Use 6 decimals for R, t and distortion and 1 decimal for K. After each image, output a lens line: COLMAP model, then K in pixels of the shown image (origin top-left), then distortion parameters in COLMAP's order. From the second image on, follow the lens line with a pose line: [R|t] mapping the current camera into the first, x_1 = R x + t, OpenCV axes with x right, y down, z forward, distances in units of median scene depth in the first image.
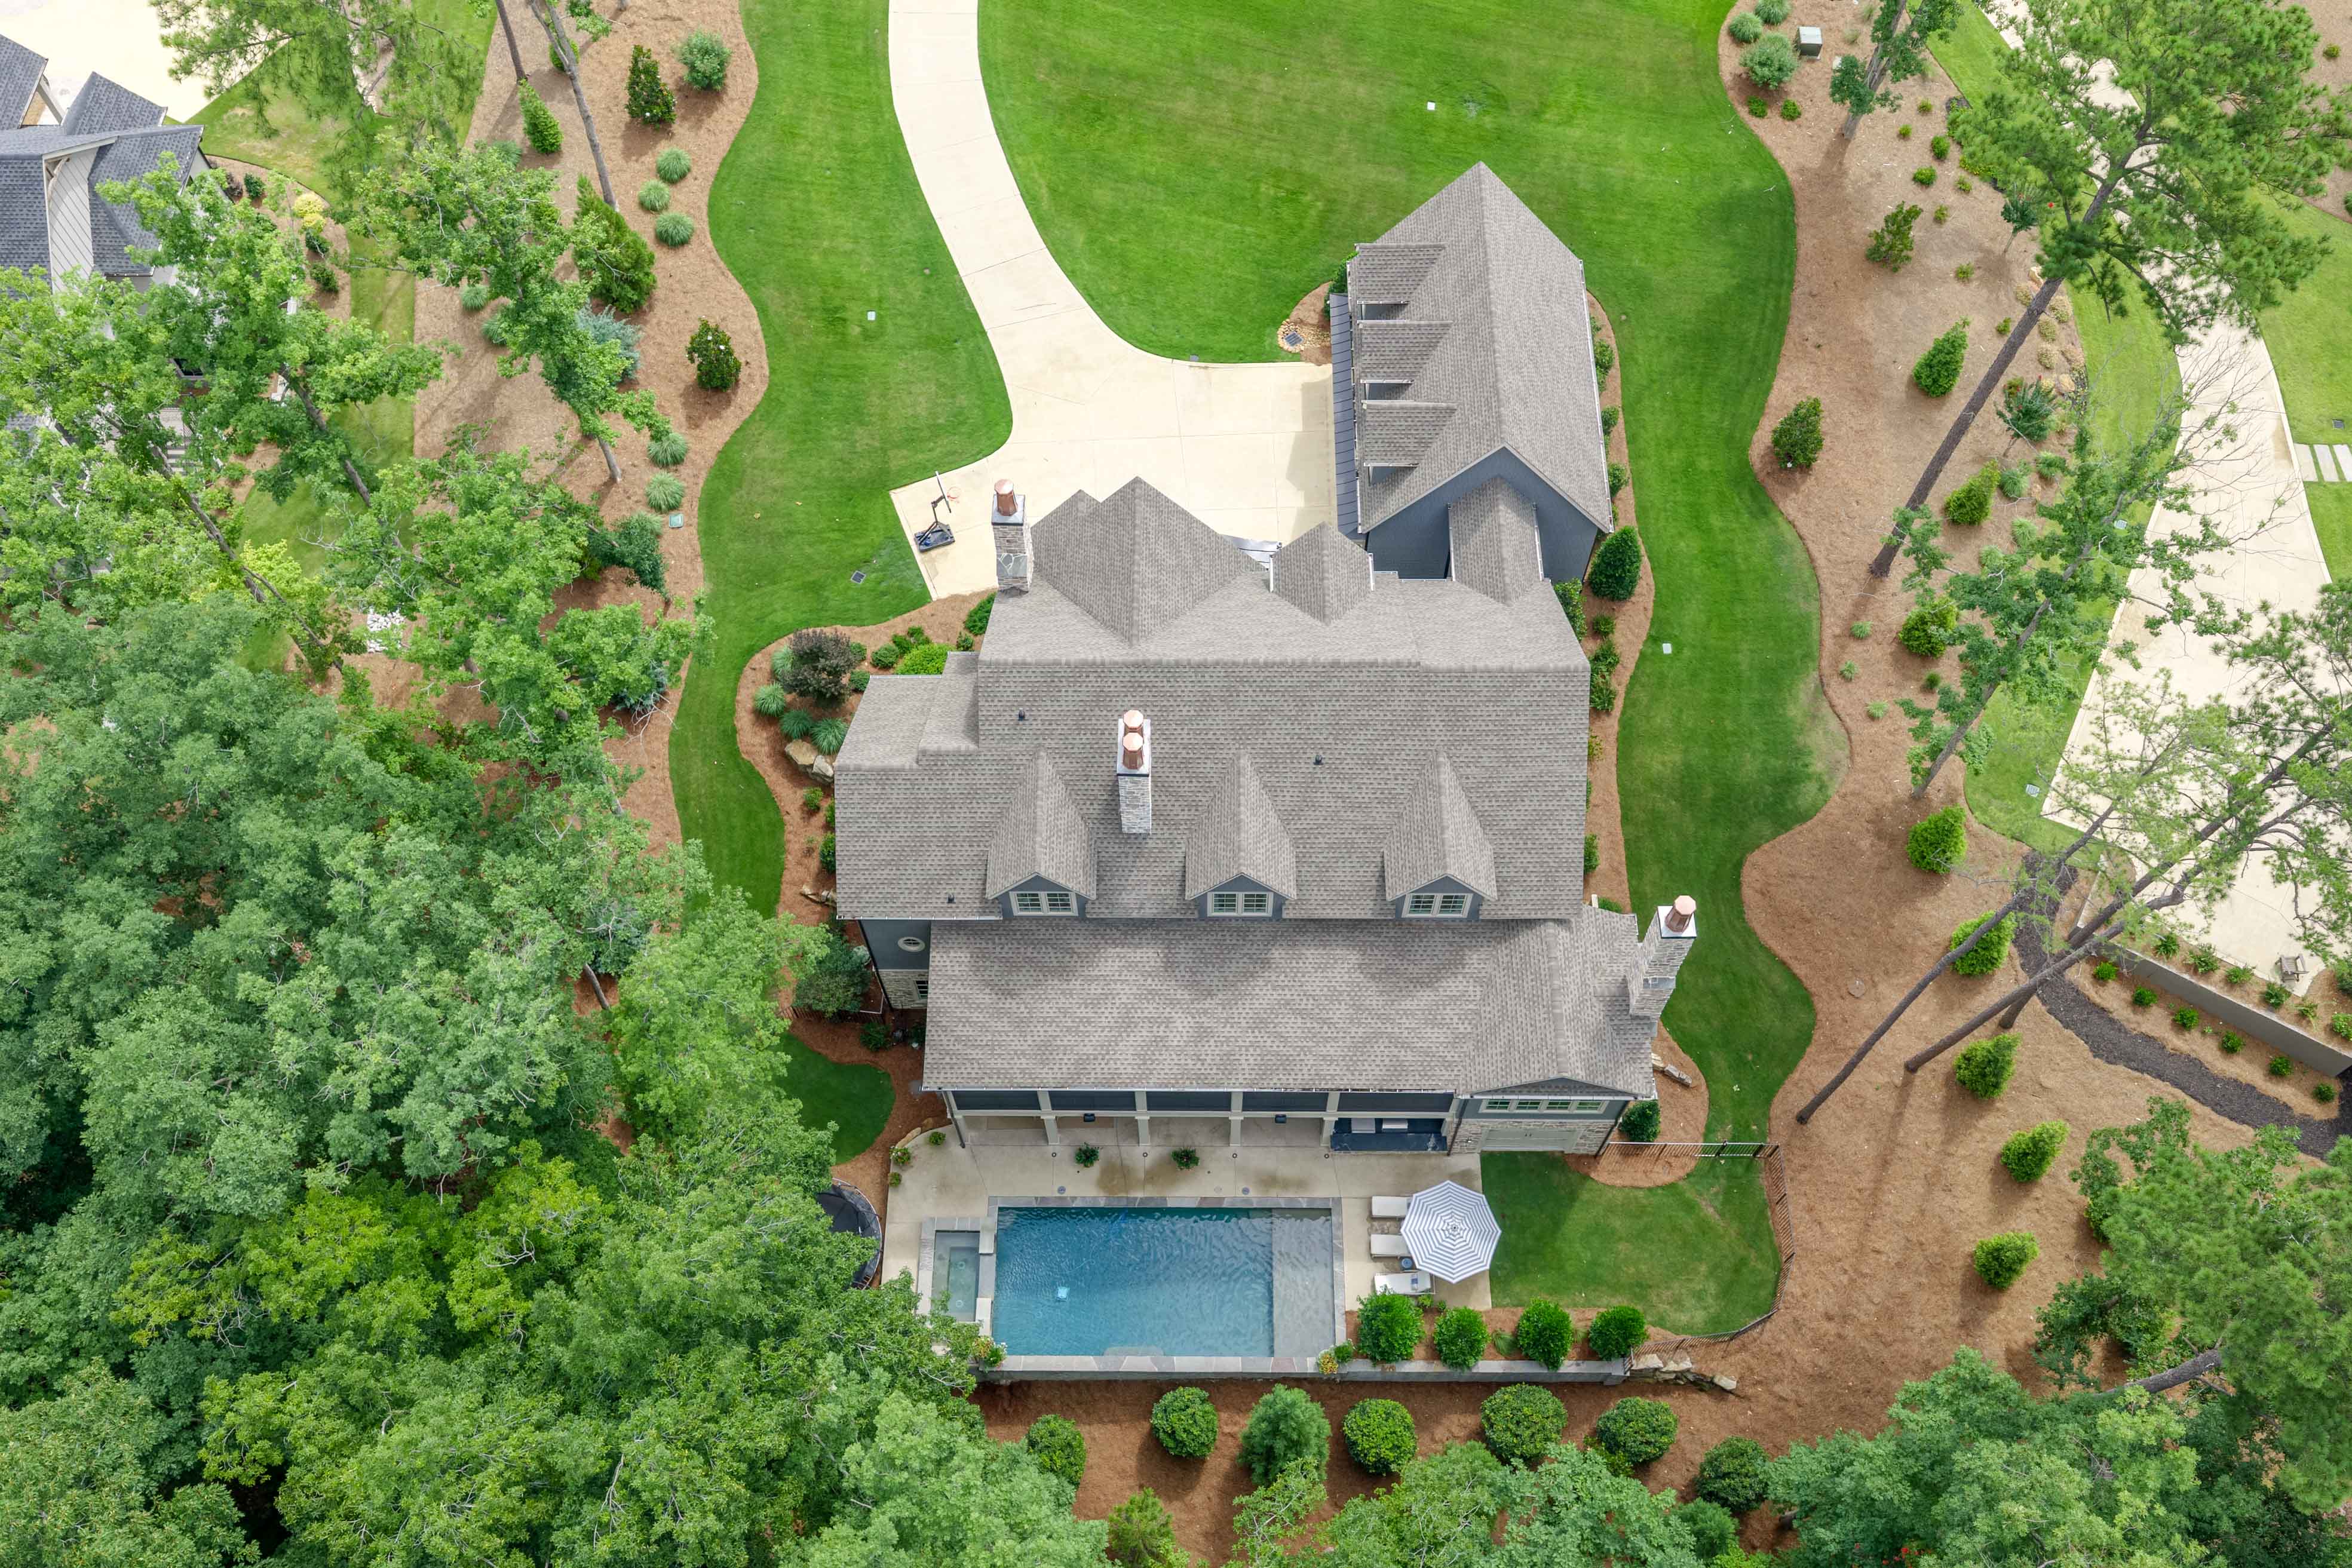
lens RADIAL K [[1930.8, 0, 1176.0], [0, 1930.8, 784.0], [0, 0, 1]] dist [0.012201, -0.038824]
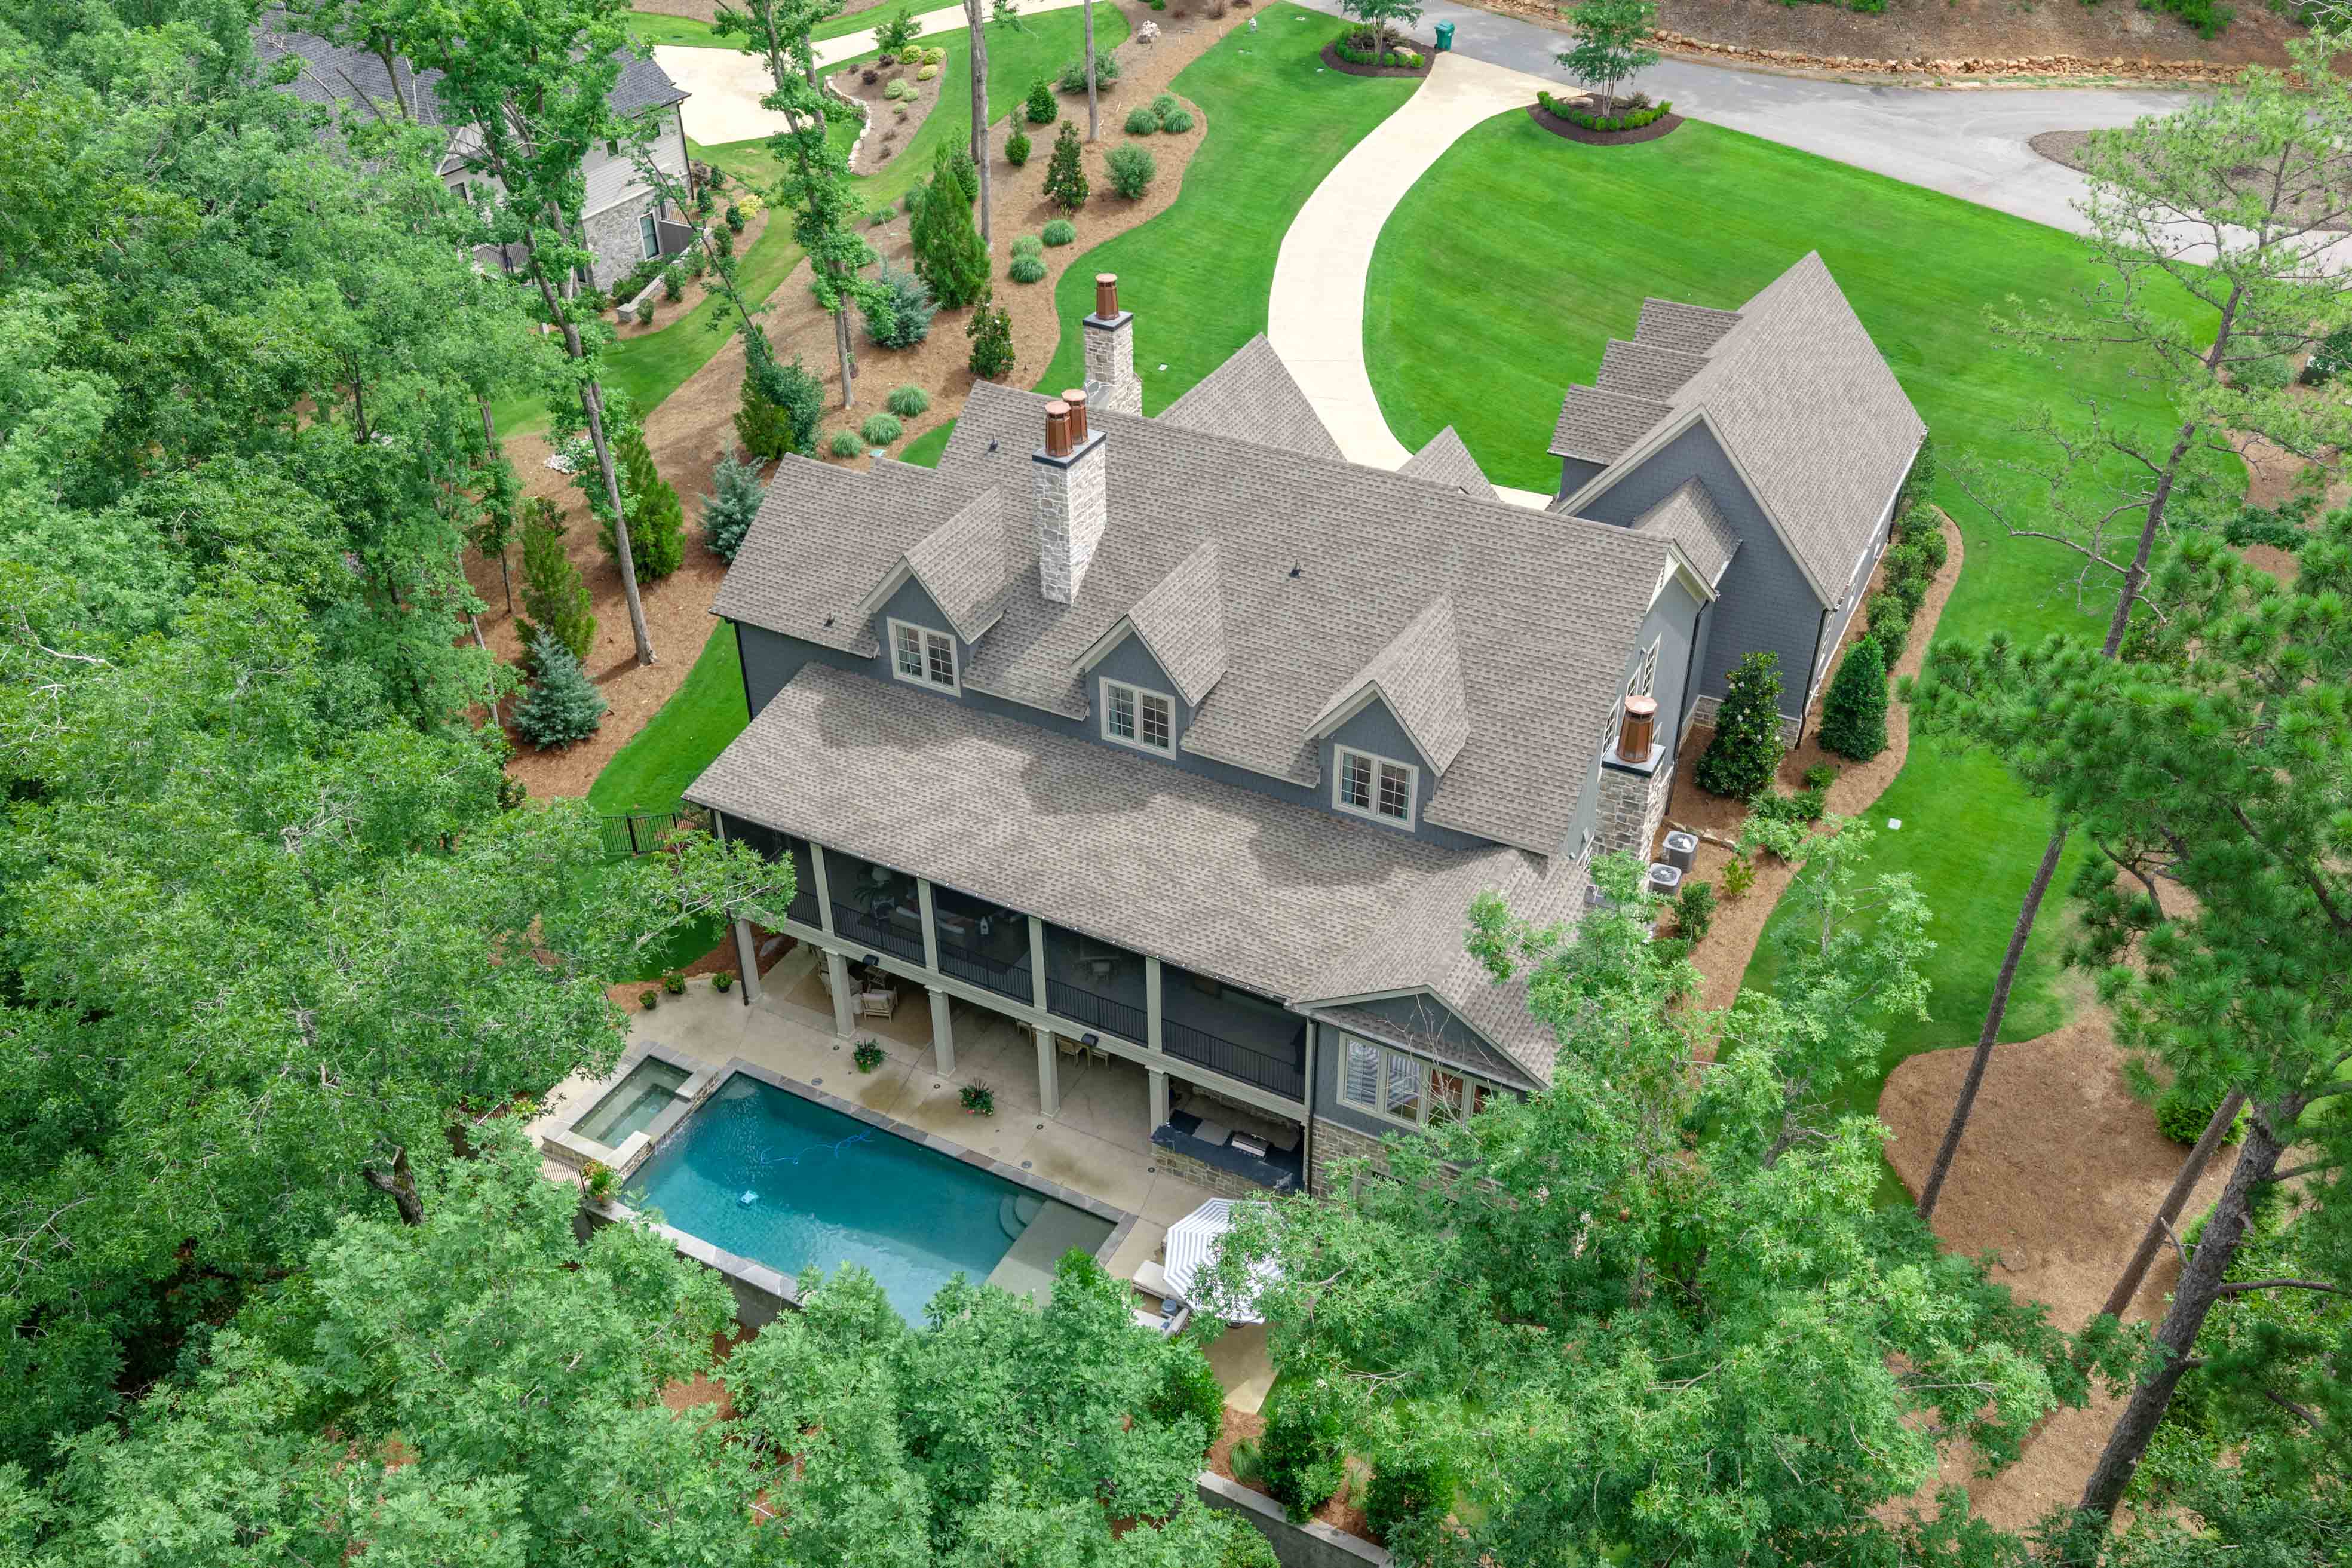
lens RADIAL K [[1930.8, 0, 1176.0], [0, 1930.8, 784.0], [0, 0, 1]] dist [0.012201, -0.038824]
pose [[0.887860, 0.270373, -0.372294, 0.313556], [-0.405735, 0.841649, -0.356379, 0.325102], [0.216985, 0.467467, 0.856966, 0.335112]]
